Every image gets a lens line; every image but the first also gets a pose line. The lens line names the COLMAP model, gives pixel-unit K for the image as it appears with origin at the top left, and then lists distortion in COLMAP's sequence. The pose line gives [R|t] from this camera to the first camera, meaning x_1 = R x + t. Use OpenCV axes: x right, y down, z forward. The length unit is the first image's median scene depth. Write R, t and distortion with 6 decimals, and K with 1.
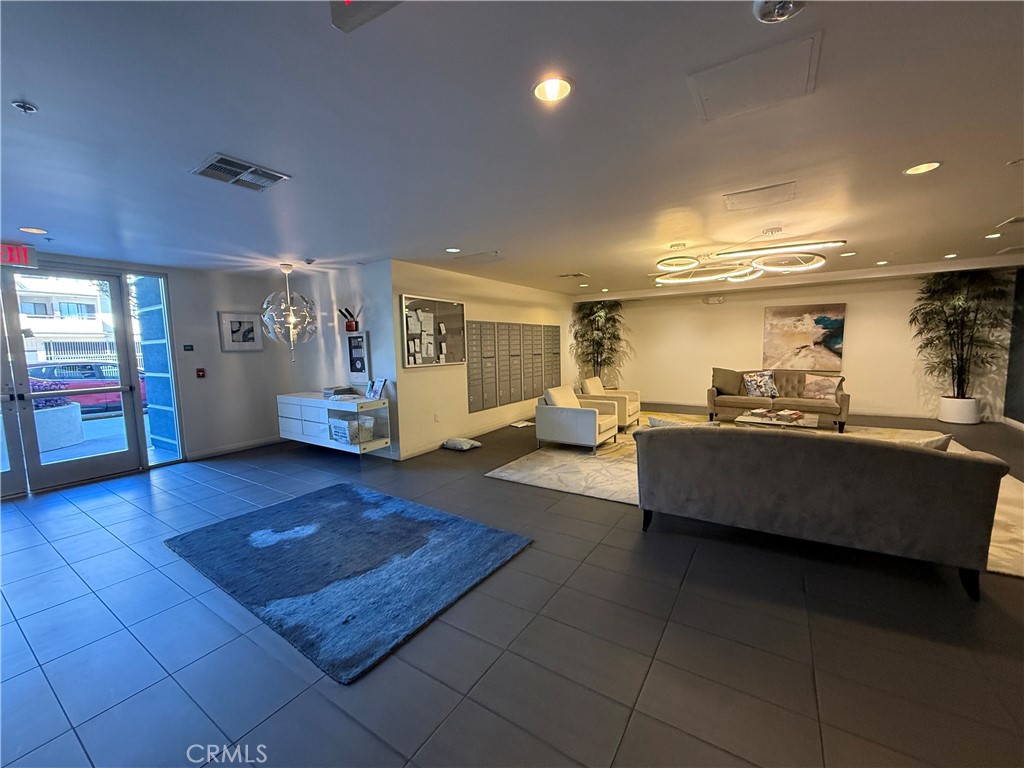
lens RADIAL K [[409.2, 0, 512.5], [0, 409.2, 384.5], [0, 0, 1]] dist [-0.001044, -0.000026]
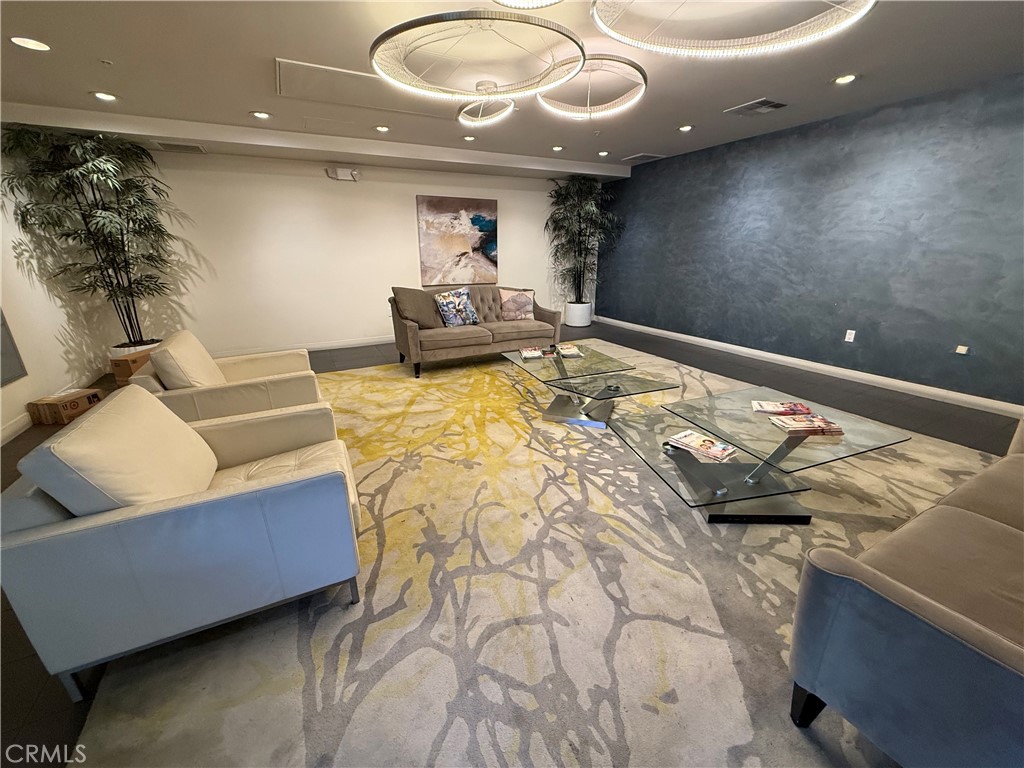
lens RADIAL K [[409.2, 0, 510.6], [0, 409.2, 382.5], [0, 0, 1]] dist [-0.001044, -0.000026]
pose [[0.492097, -0.251728, 0.833351, 0.028138], [0.080654, 0.966346, 0.244275, -0.037783], [-0.866796, -0.052994, 0.495839, 0.518398]]
